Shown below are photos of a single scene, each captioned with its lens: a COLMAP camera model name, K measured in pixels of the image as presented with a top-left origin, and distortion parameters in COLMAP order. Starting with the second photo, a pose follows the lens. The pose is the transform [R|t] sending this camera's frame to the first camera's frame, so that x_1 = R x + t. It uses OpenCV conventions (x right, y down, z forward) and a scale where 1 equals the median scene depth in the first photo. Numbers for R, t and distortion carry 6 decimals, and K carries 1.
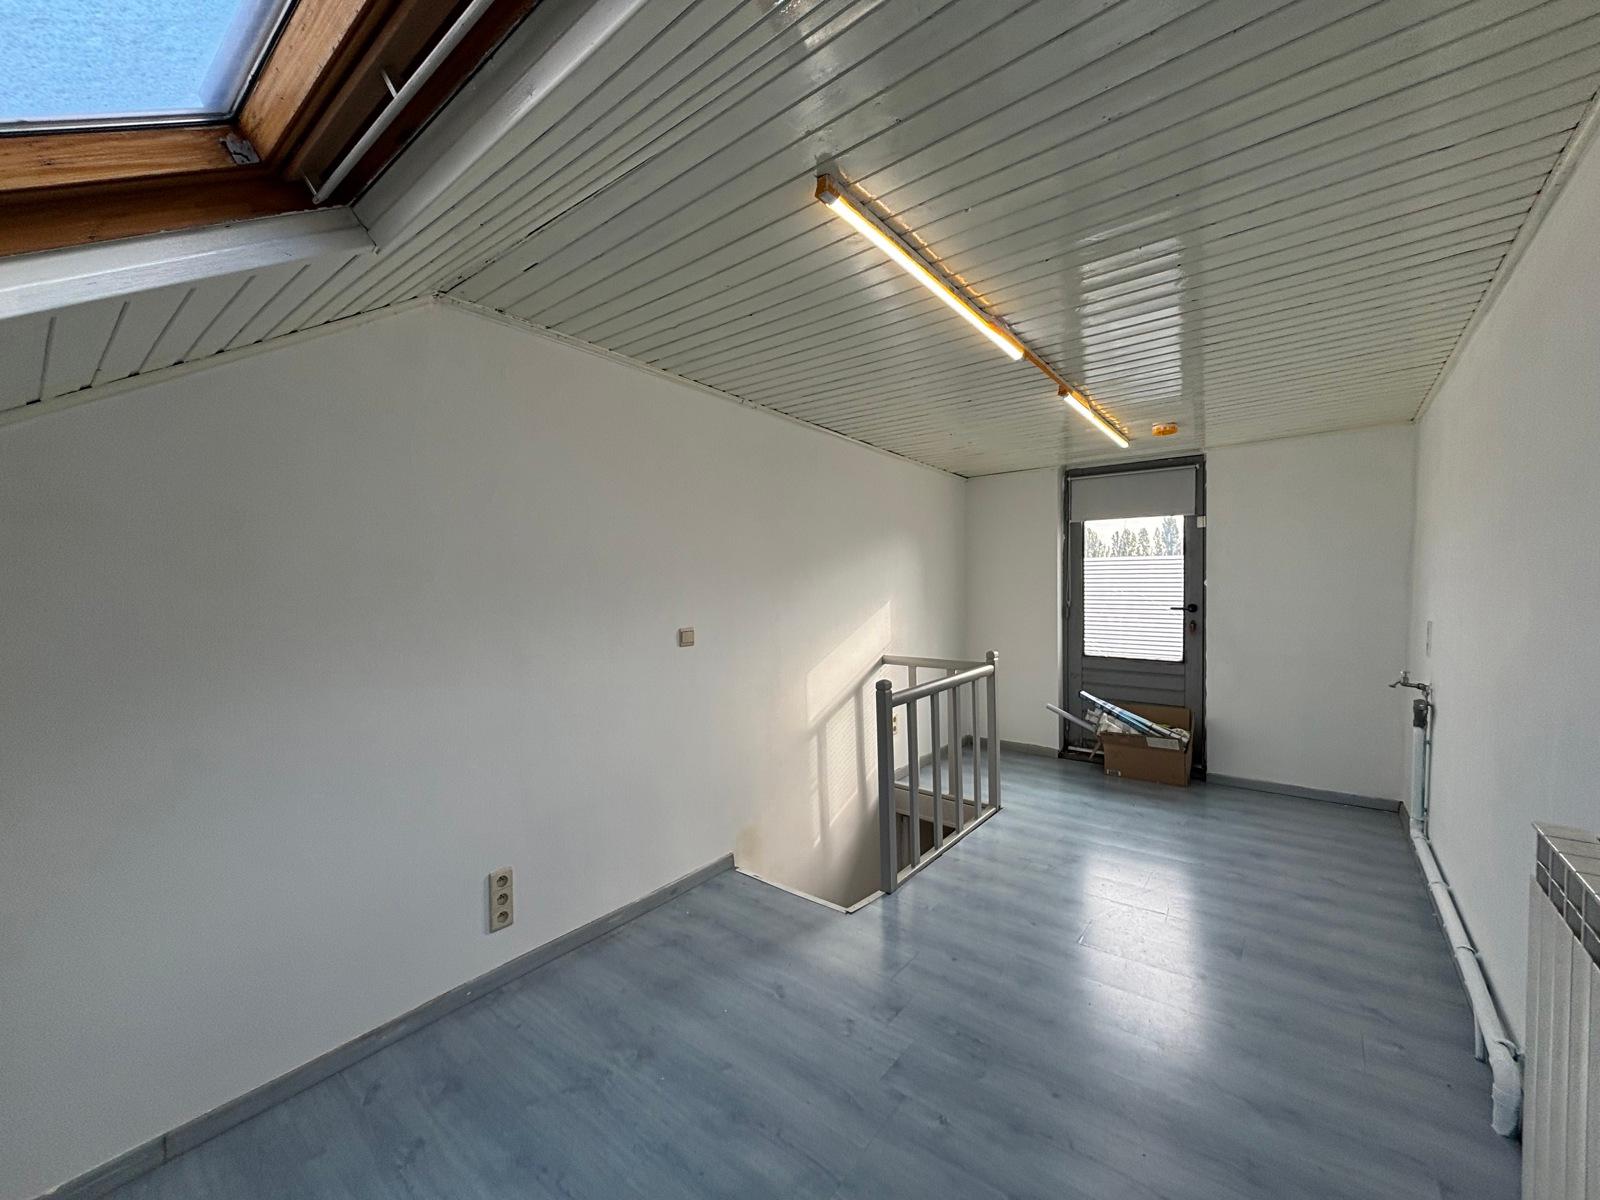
lens RADIAL K [[644.0, 0, 797.6], [0, 644.0, 598.0], [0, 0, 1]] dist [0.005248, -0.000608]
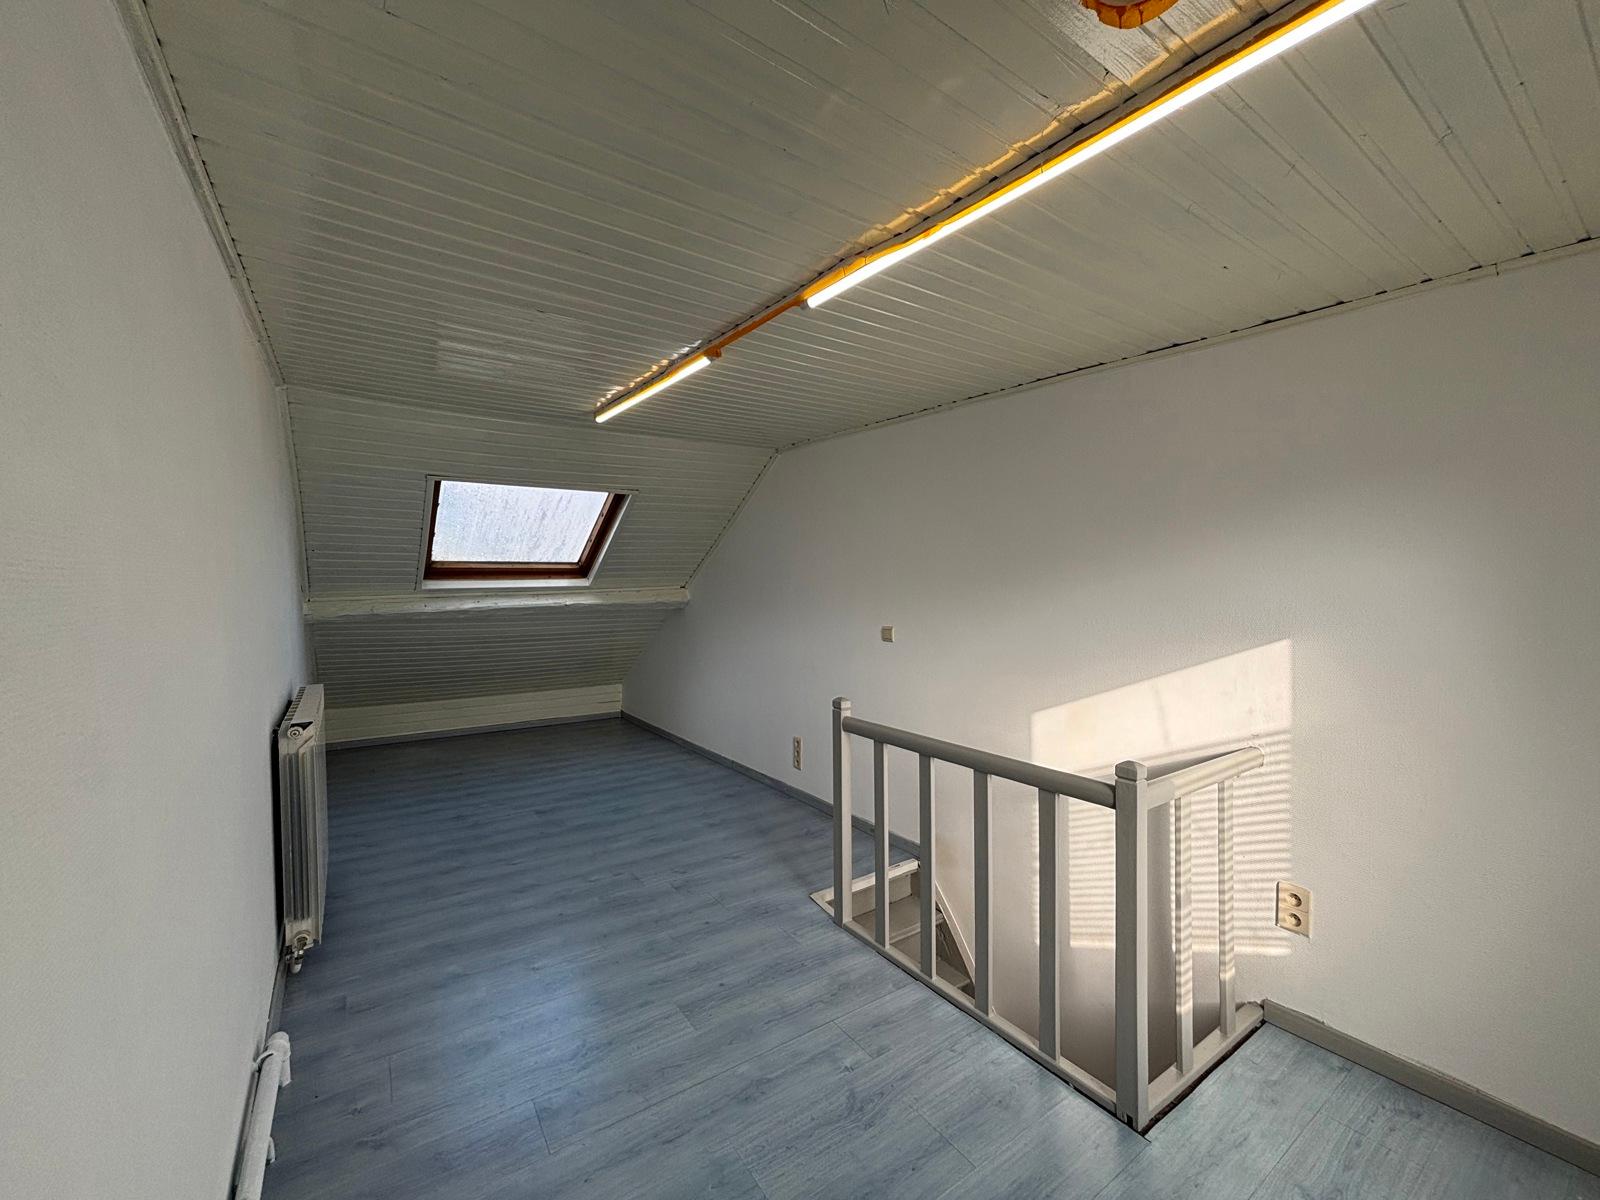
lens RADIAL K [[648.5, 0, 798.9], [0, 648.5, 596.4], [0, 0, 1]] dist [0.011049, -0.000122]
pose [[-0.285078, 0.041814, -0.957592, 0.735382], [-0.020508, 0.998553, 0.049708, -0.047291], [0.958285, 0.033809, -0.283808, 0.841473]]
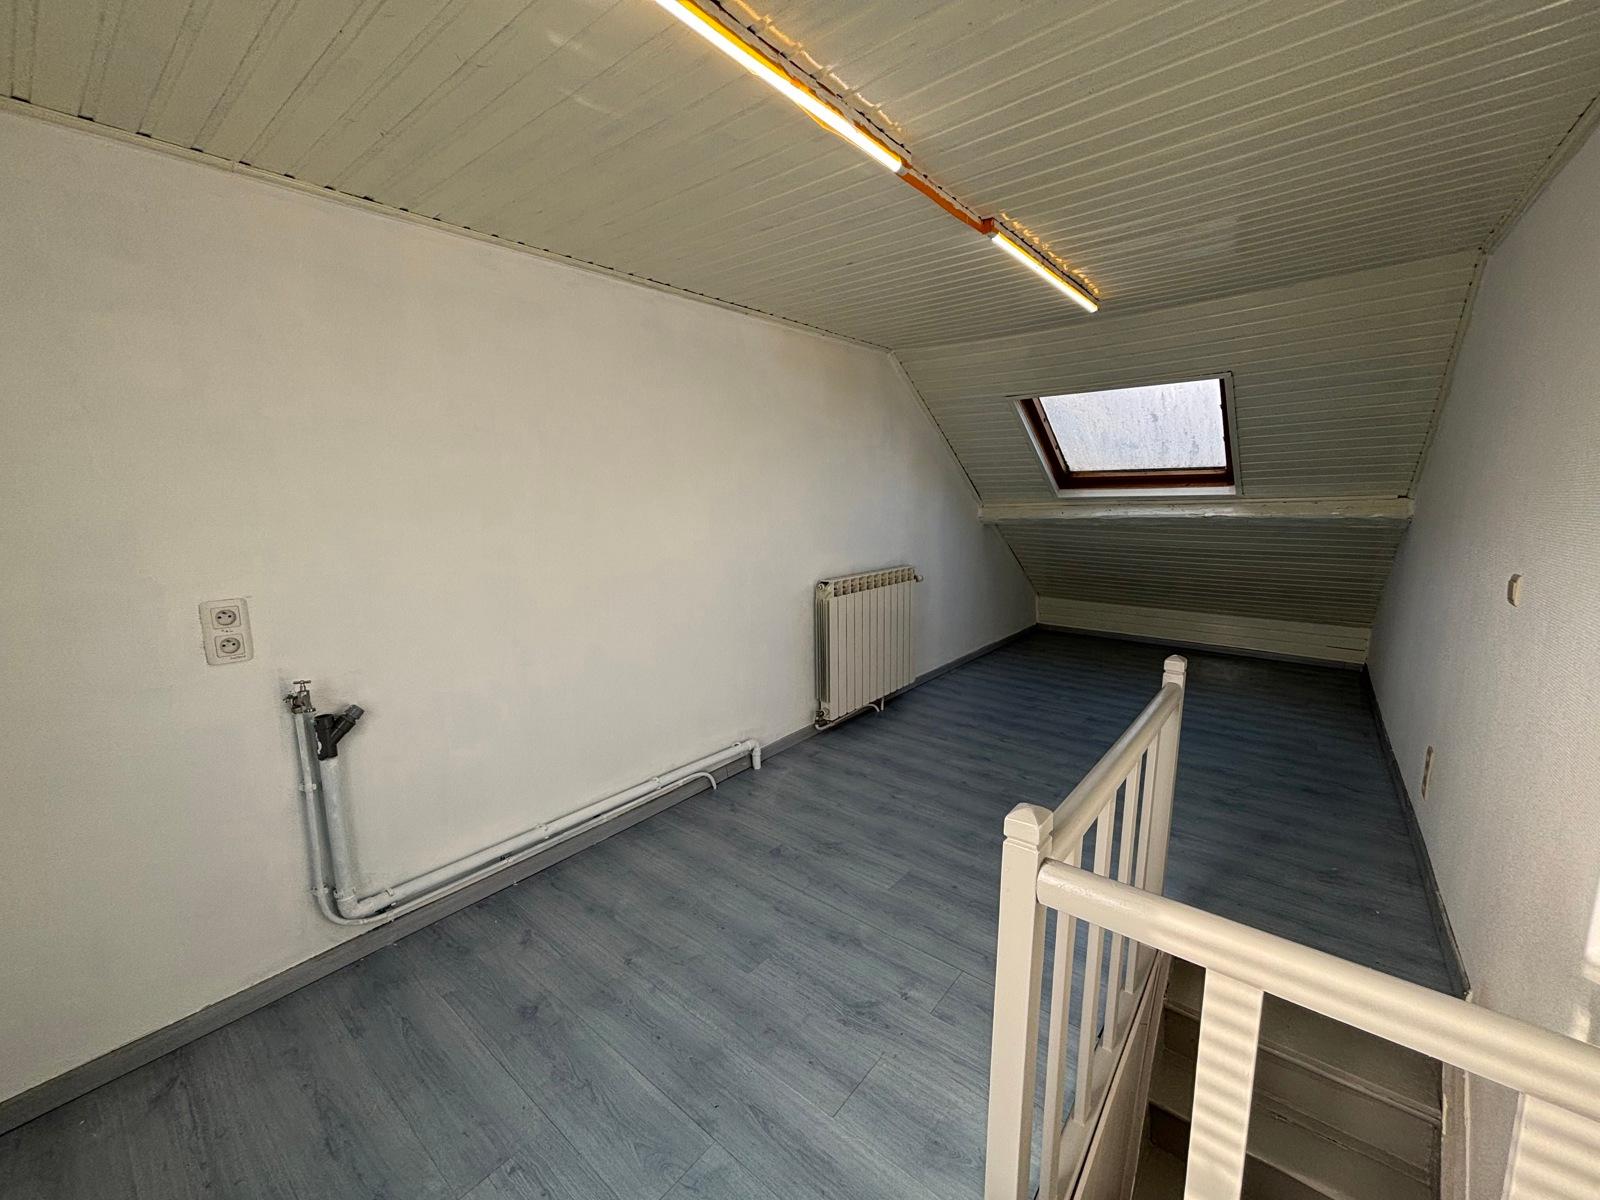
lens RADIAL K [[644.0, 0, 797.6], [0, 644.0, 598.0], [0, 0, 1]] dist [0.005248, -0.000608]
pose [[-0.999715, 0.023805, 0.001621, 0.360729], [0.023693, 0.982381, 0.185383, -0.042783], [0.002821, 0.185369, -0.982665, 1.141796]]
